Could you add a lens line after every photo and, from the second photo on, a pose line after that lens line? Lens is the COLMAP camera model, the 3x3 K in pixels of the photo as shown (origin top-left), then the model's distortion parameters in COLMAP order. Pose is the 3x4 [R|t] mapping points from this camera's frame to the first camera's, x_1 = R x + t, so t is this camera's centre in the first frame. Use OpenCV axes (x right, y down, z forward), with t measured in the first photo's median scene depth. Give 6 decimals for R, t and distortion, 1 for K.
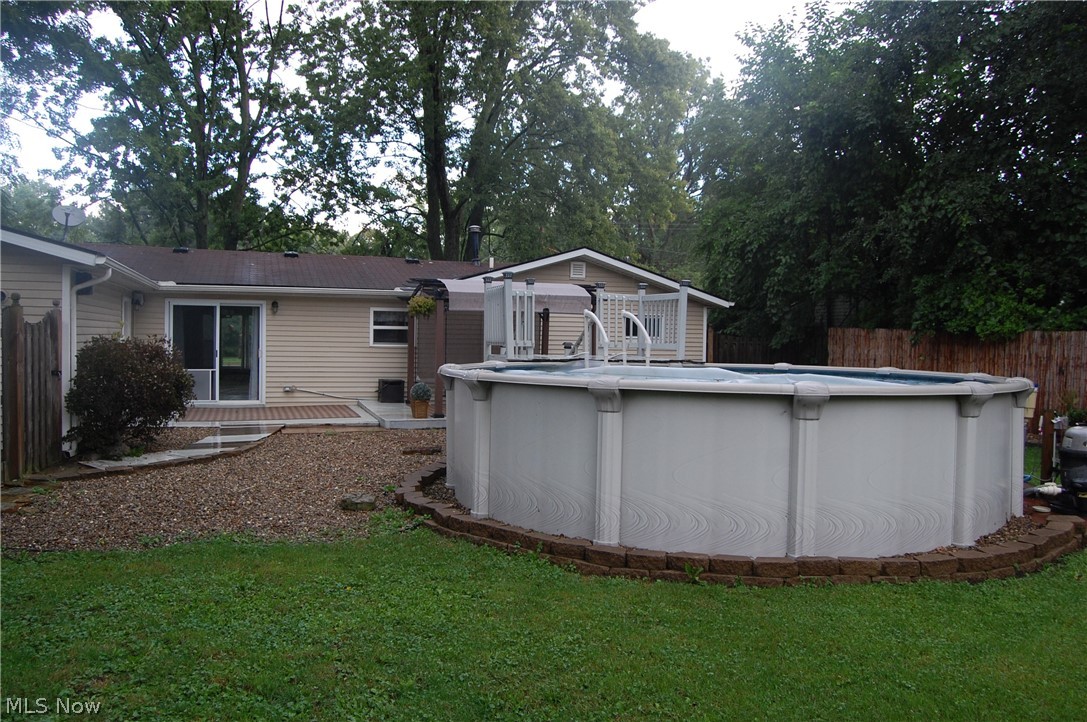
lens RADIAL K [[859.9, 0, 543.9], [0, 859.9, 359.9], [0, 0, 1]] dist [-0.061516, -0.002549]
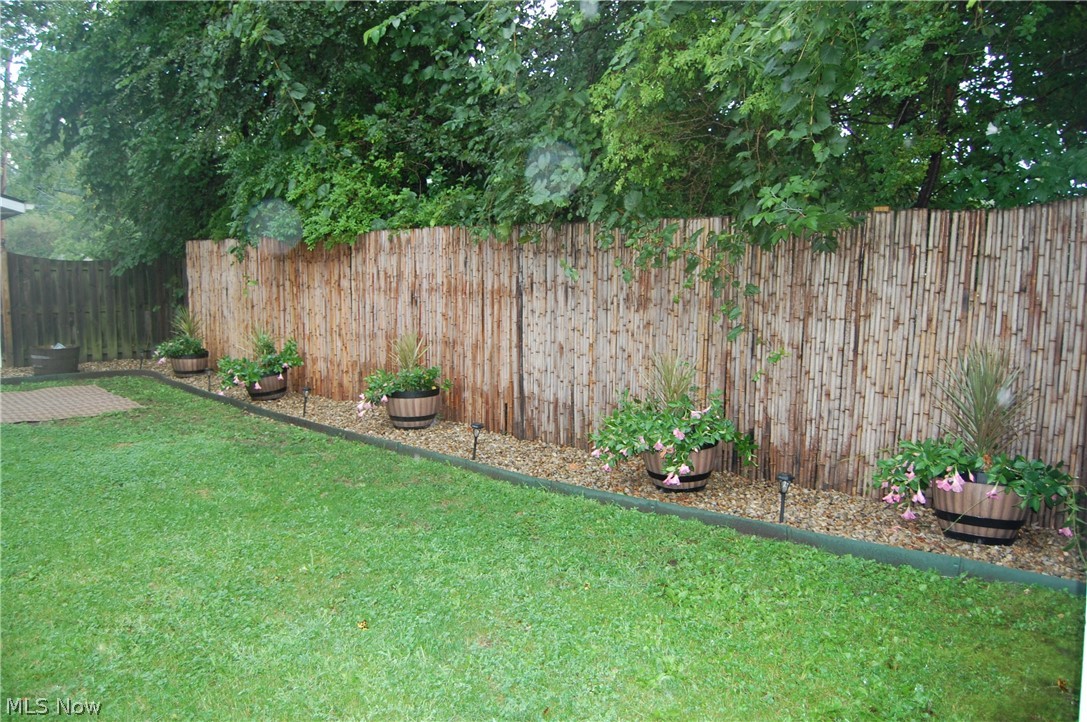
lens RADIAL K [[859.9, 0, 542.9], [0, 859.9, 362.8], [0, 0, 1]] dist [-0.061516, -0.002549]
pose [[0.927381, -0.060732, 0.369155, 0.454718], [0.030667, 0.995756, 0.086777, 0.008227], [-0.372858, -0.069154, 0.925308, 0.398225]]
